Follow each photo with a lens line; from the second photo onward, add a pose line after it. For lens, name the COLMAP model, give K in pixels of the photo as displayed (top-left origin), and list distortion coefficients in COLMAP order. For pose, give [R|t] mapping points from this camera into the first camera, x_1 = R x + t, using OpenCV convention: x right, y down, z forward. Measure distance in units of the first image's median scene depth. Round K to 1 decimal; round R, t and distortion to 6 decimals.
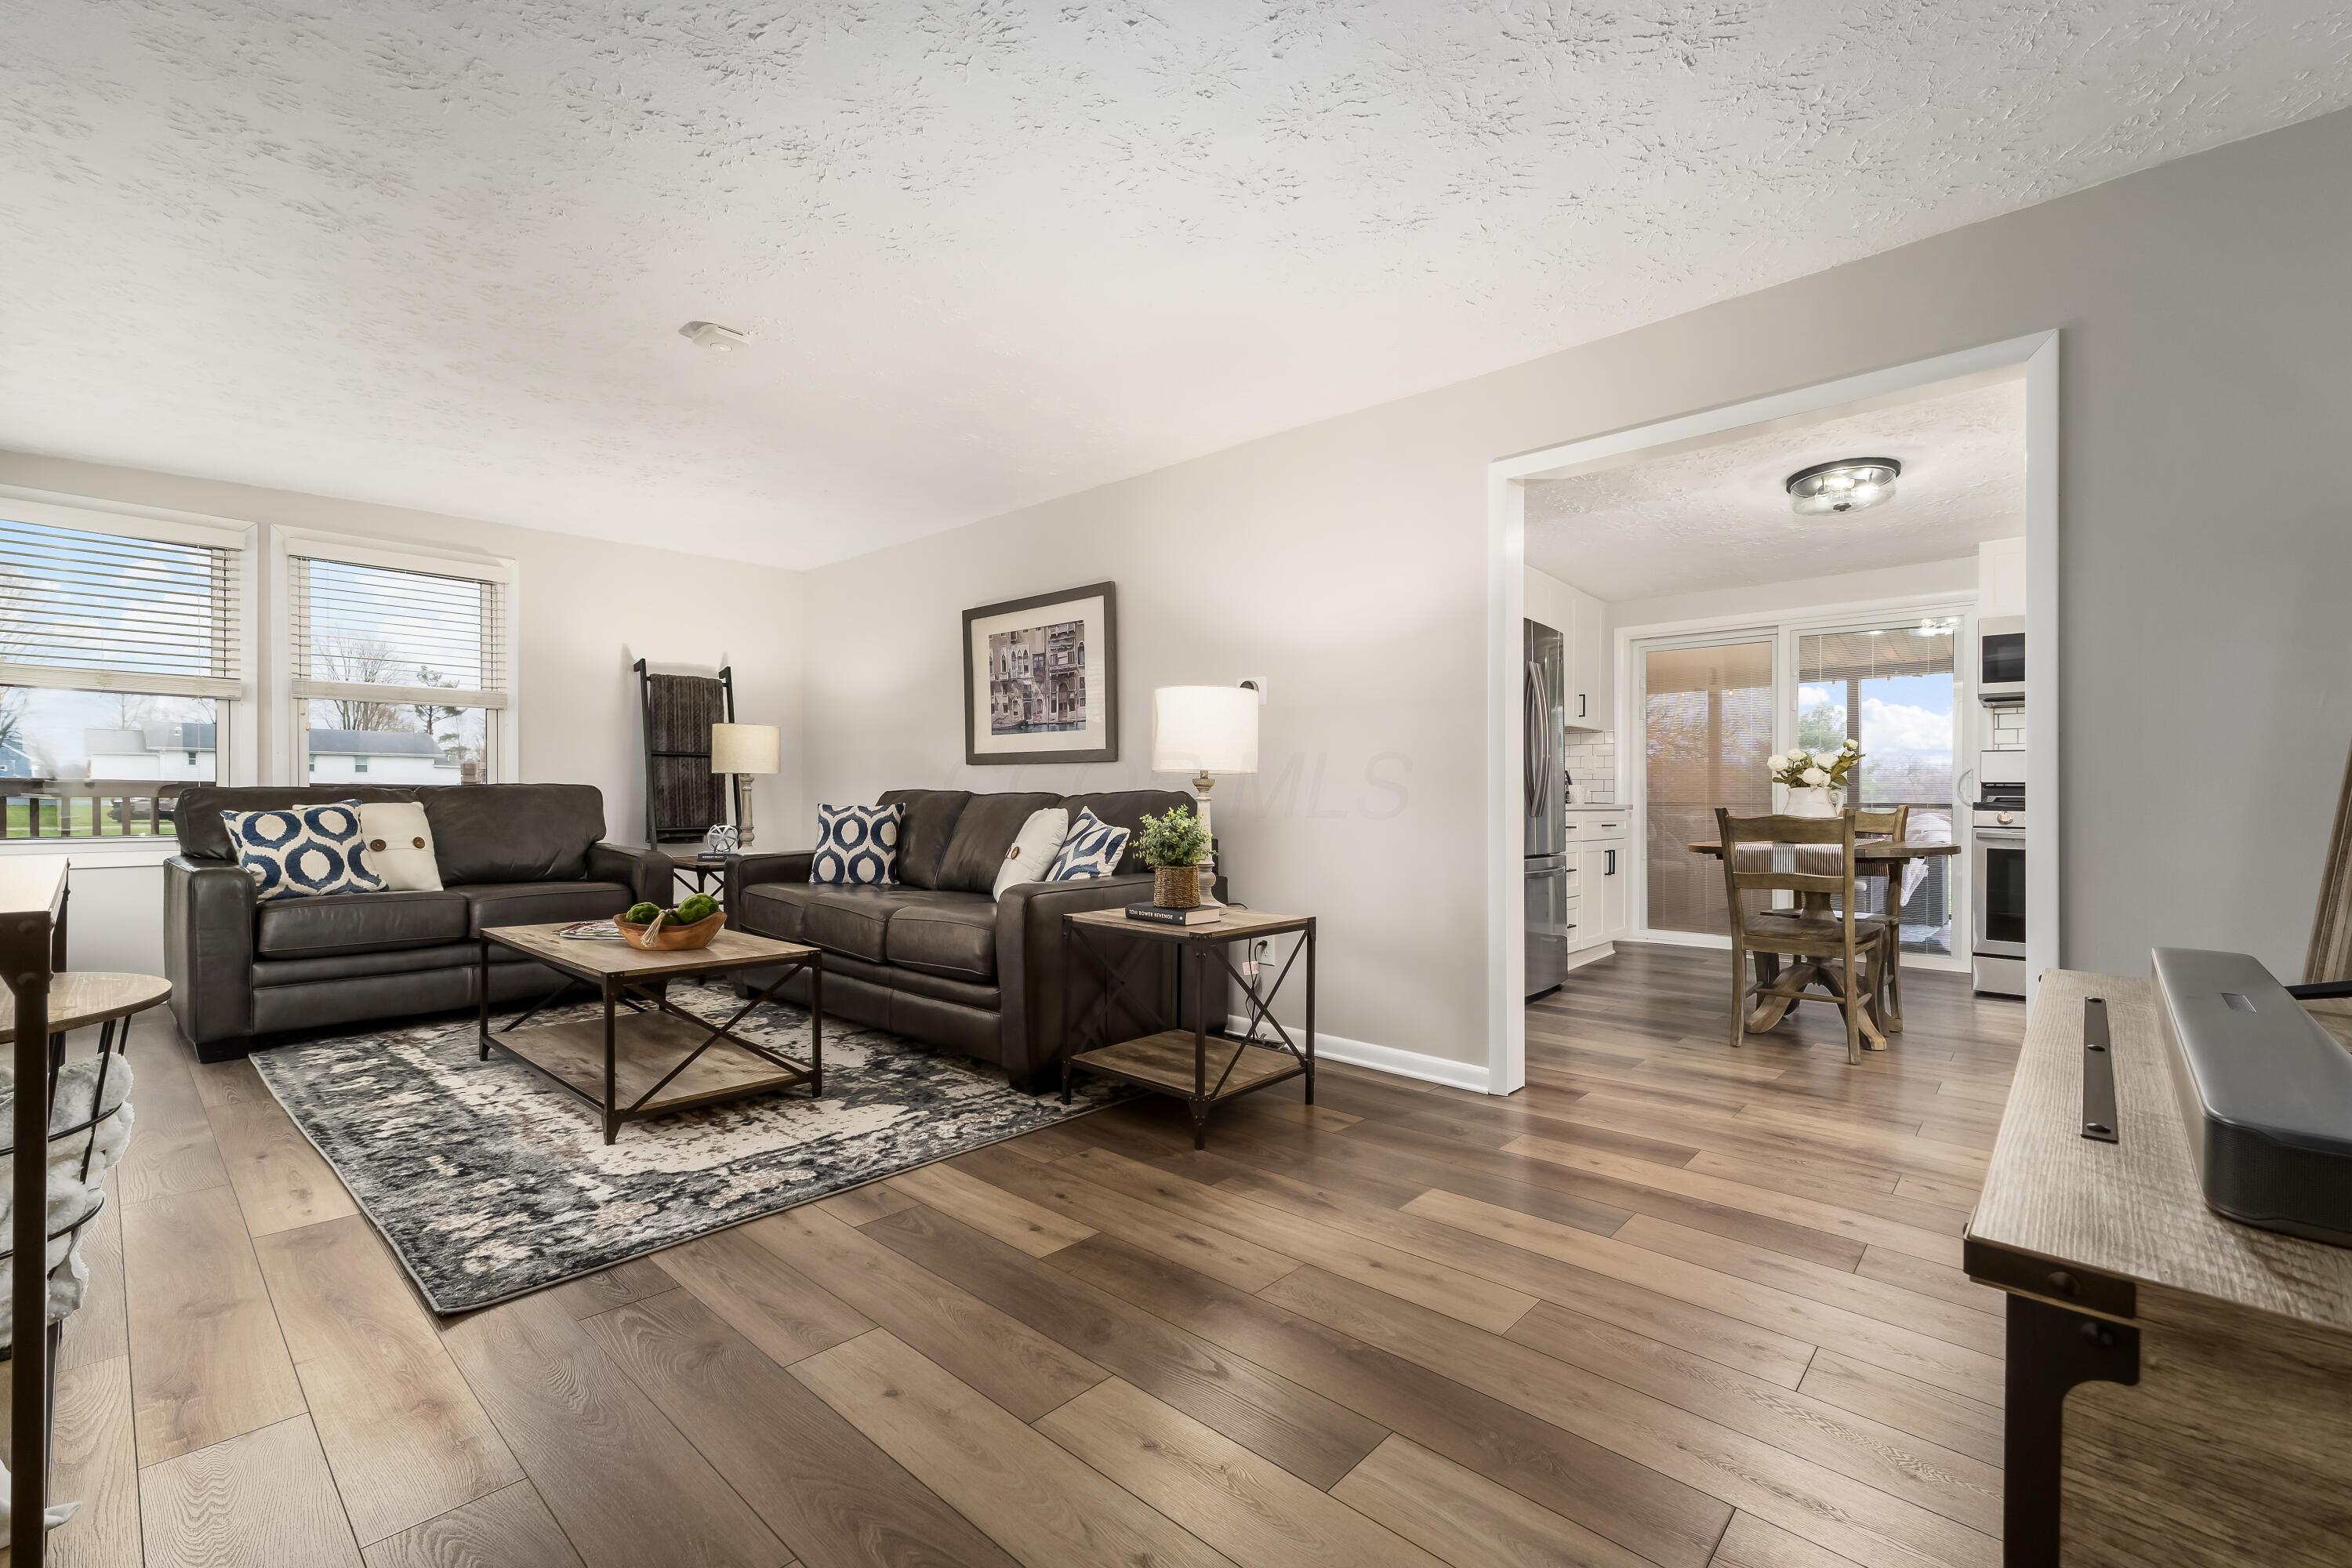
lens RADIAL K [[1003.8, 0, 1173.3], [0, 1003.8, 813.5], [0, 0, 1]] dist [0.009088, 0.000300]
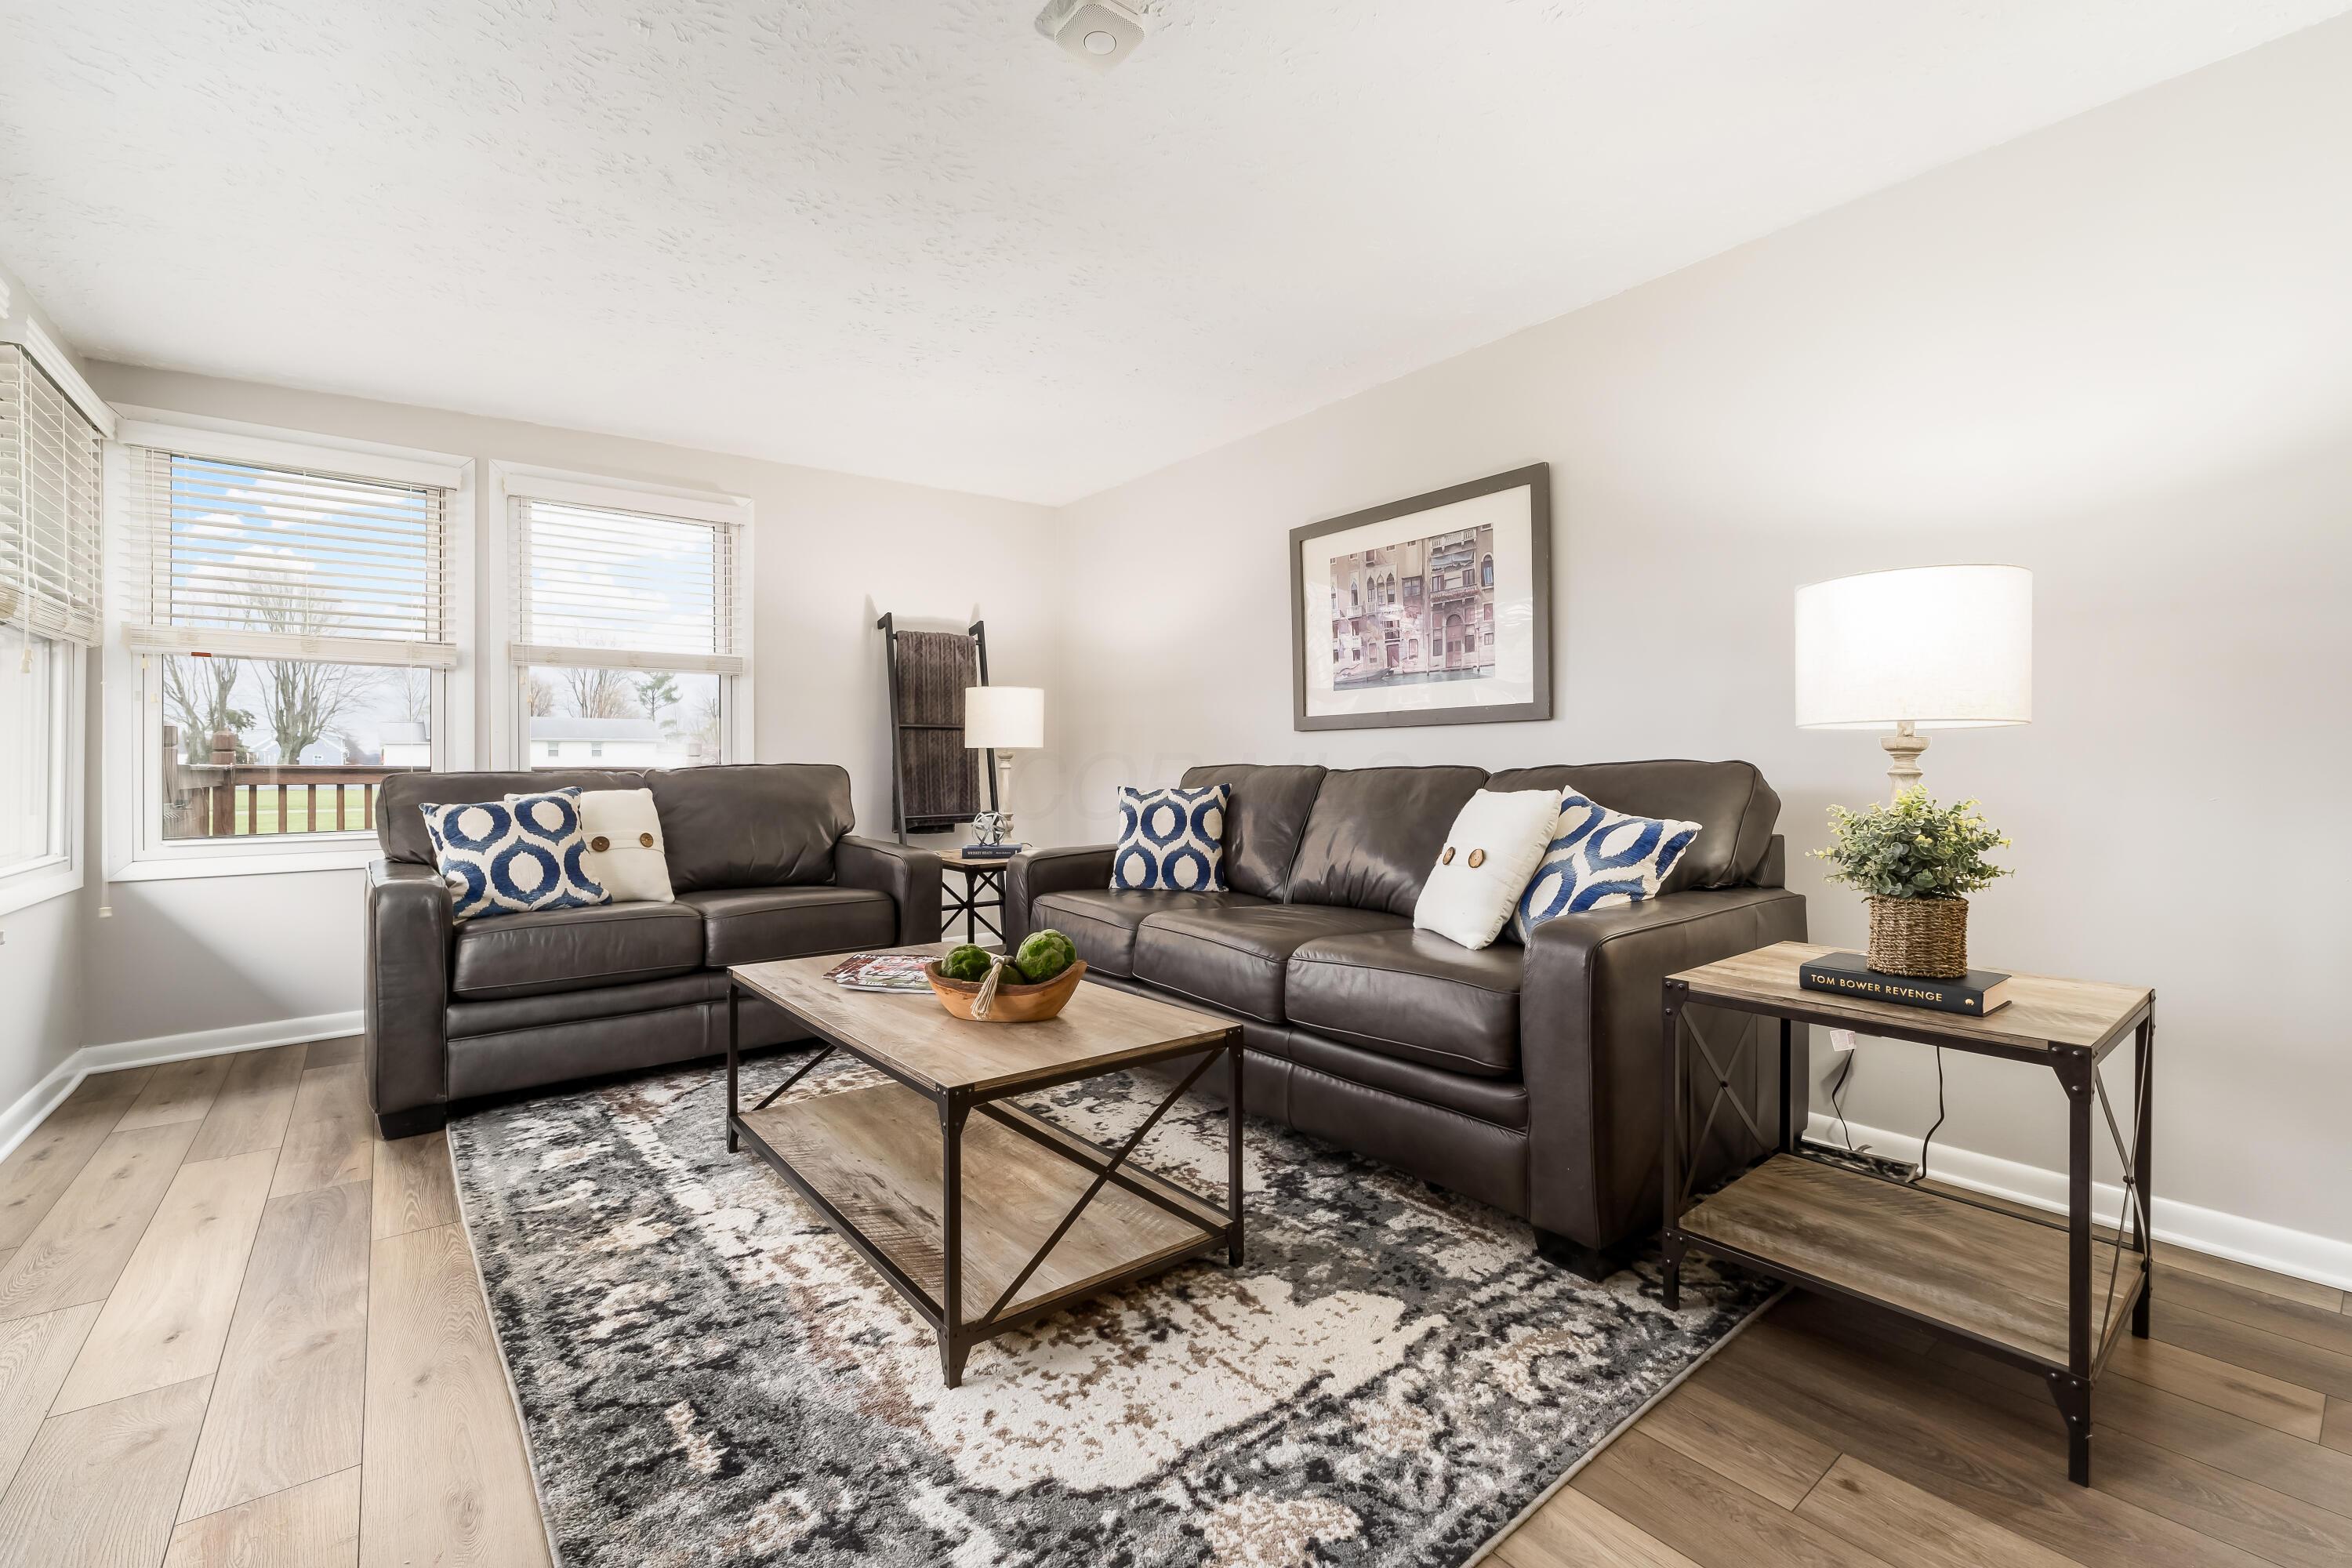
lens RADIAL K [[989.2, 0, 1176.0], [0, 989.2, 784.0], [0, 0, 1]] dist [0.006045, 0.000124]
pose [[0.988875, -0.009900, -0.148416, -0.268800], [0.009452, 0.999948, -0.003721, -0.009889], [0.148445, 0.002277, 0.988918, 0.355354]]
